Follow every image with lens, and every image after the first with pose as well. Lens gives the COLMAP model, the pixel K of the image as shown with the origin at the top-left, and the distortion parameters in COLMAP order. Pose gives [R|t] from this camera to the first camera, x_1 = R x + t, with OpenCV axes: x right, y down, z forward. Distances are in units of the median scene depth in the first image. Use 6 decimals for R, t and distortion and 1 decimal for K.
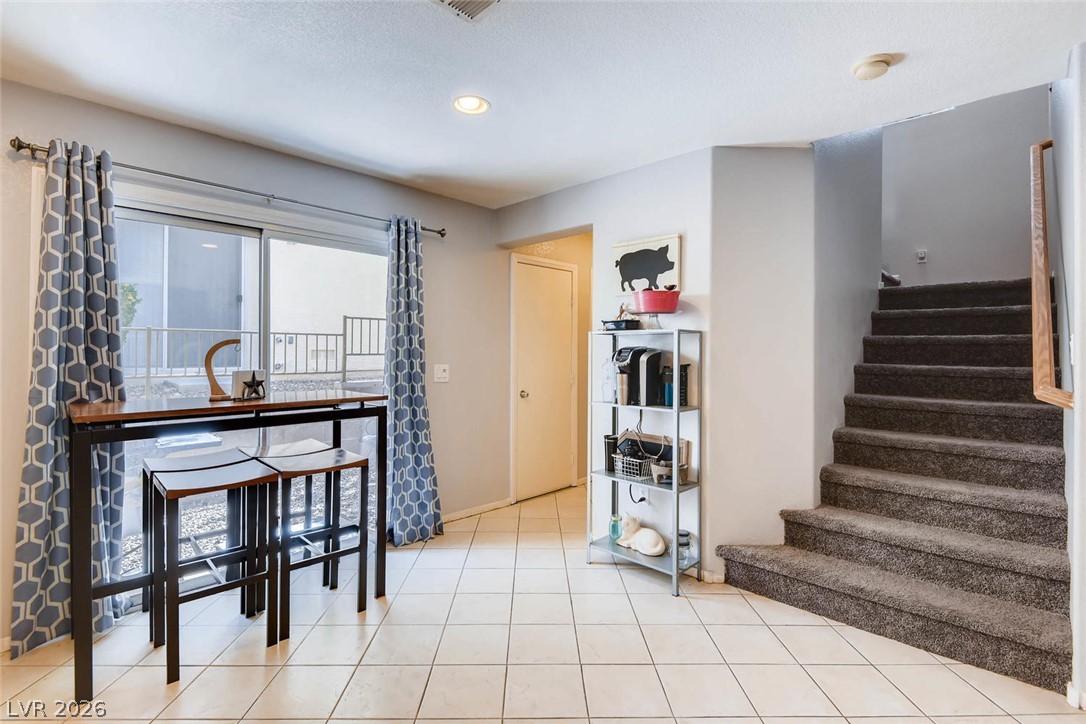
lens RADIAL K [[498.6, 0, 535.3], [0, 498.6, 353.3], [0, 0, 1]] dist [-0.011908, -0.000706]
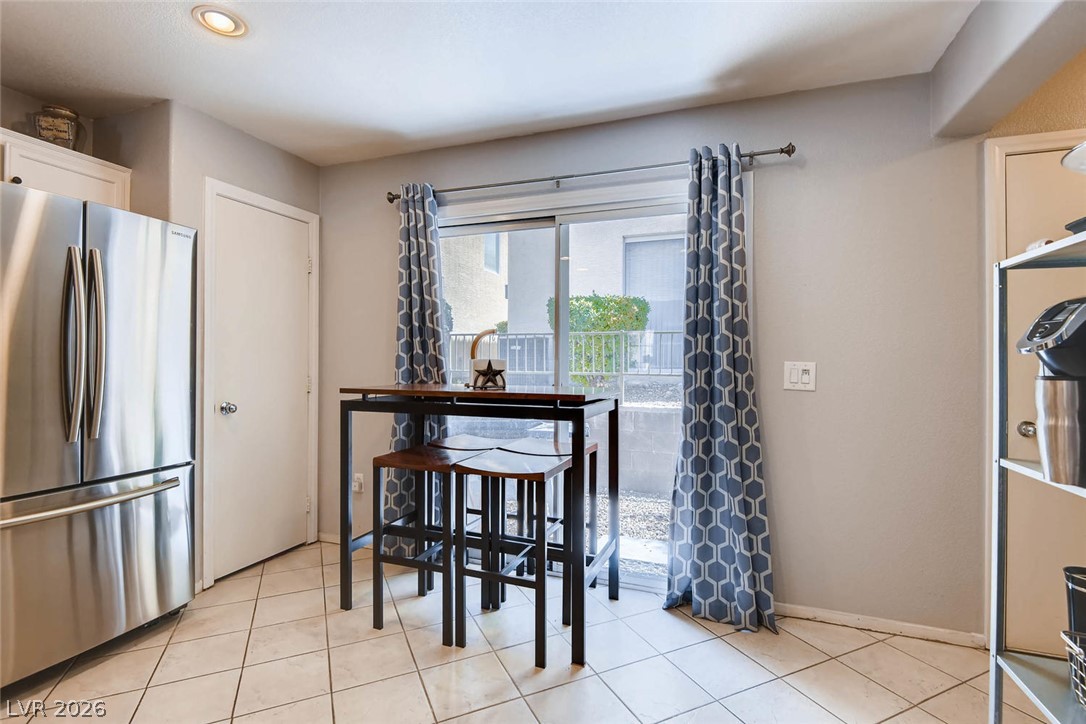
lens RADIAL K [[503.5, 0, 543.0], [0, 503.5, 362.0], [0, 0, 1]] dist [-0.013065, -0.000563]
pose [[0.412329, 0.004224, -0.911025, 0.377729], [-0.009329, 0.999956, 0.000415, 0.038500], [0.910987, 0.008328, 0.412351, 0.675169]]
